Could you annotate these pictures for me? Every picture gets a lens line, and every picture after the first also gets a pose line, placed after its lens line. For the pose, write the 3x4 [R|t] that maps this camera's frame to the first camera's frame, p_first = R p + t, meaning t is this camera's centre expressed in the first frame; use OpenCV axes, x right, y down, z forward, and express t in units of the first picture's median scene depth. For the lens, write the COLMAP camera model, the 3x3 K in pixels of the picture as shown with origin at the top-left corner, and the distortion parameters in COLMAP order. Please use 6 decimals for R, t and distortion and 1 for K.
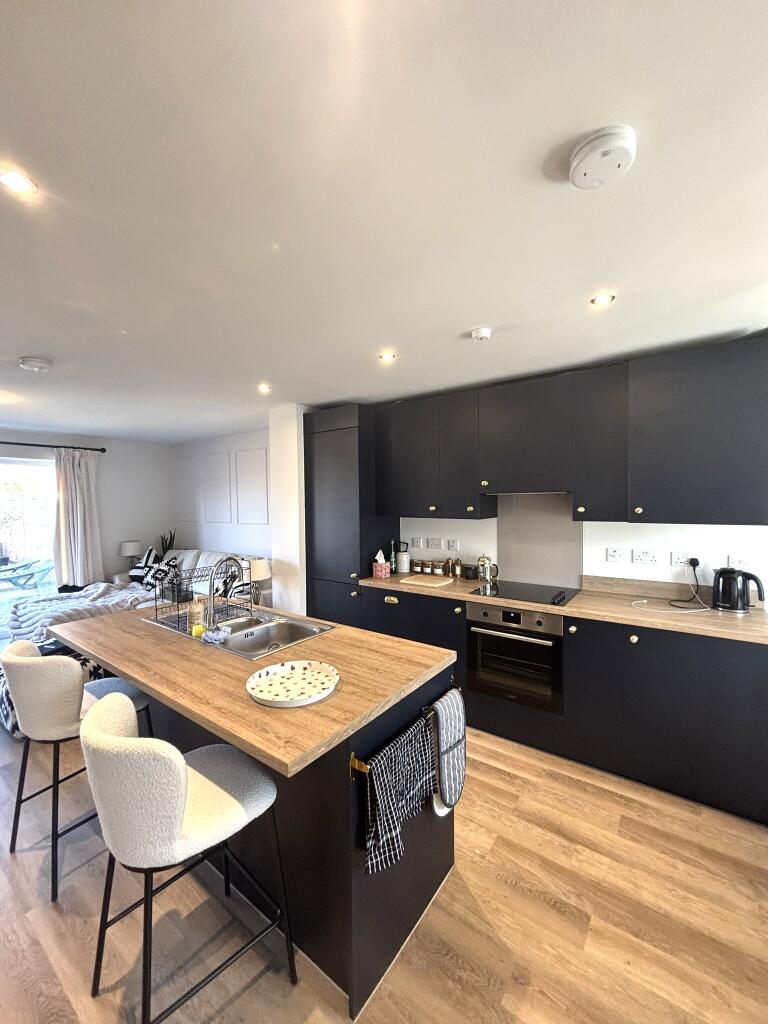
lens RADIAL K [[413.9, 0, 387.4], [0, 413.9, 508.7], [0, 0, 1]] dist [-0.000026, -0.000049]
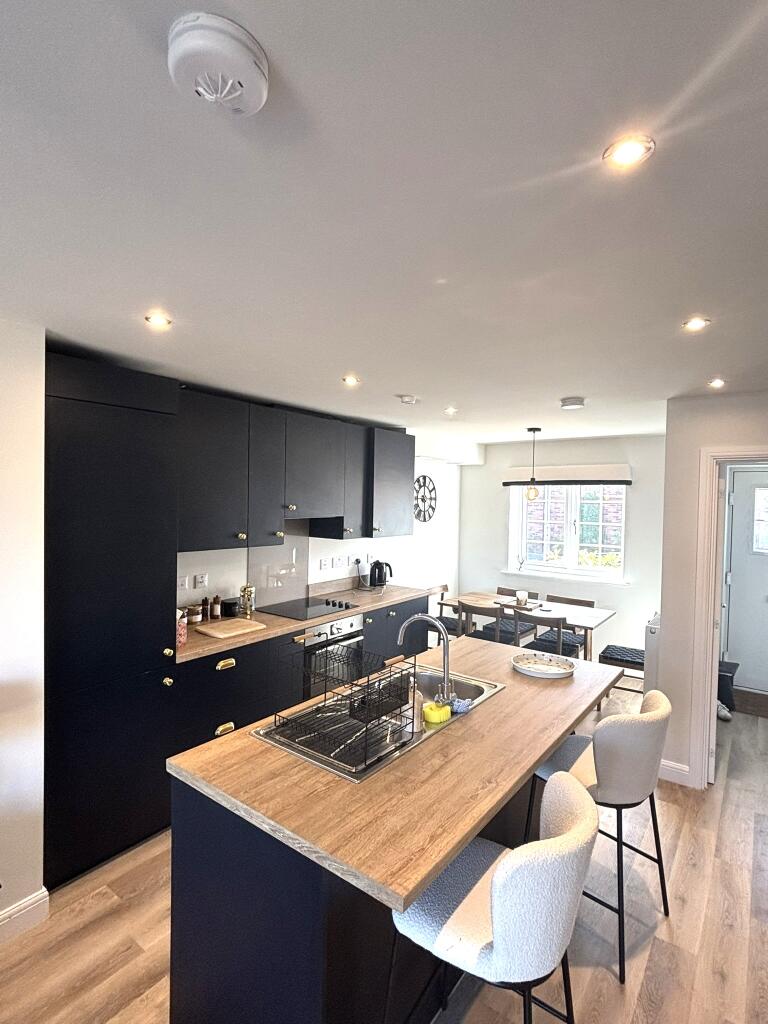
lens RADIAL K [[519.0, 0, 386.1], [0, 519.0, 512.7], [0, 0, 1]] dist [-0.001777, -0.000179]
pose [[0.013424, -0.018520, 0.999738, -1.117581], [0.008646, 0.999793, 0.018405, -0.078899], [-0.999873, 0.008397, 0.013581, 0.856591]]
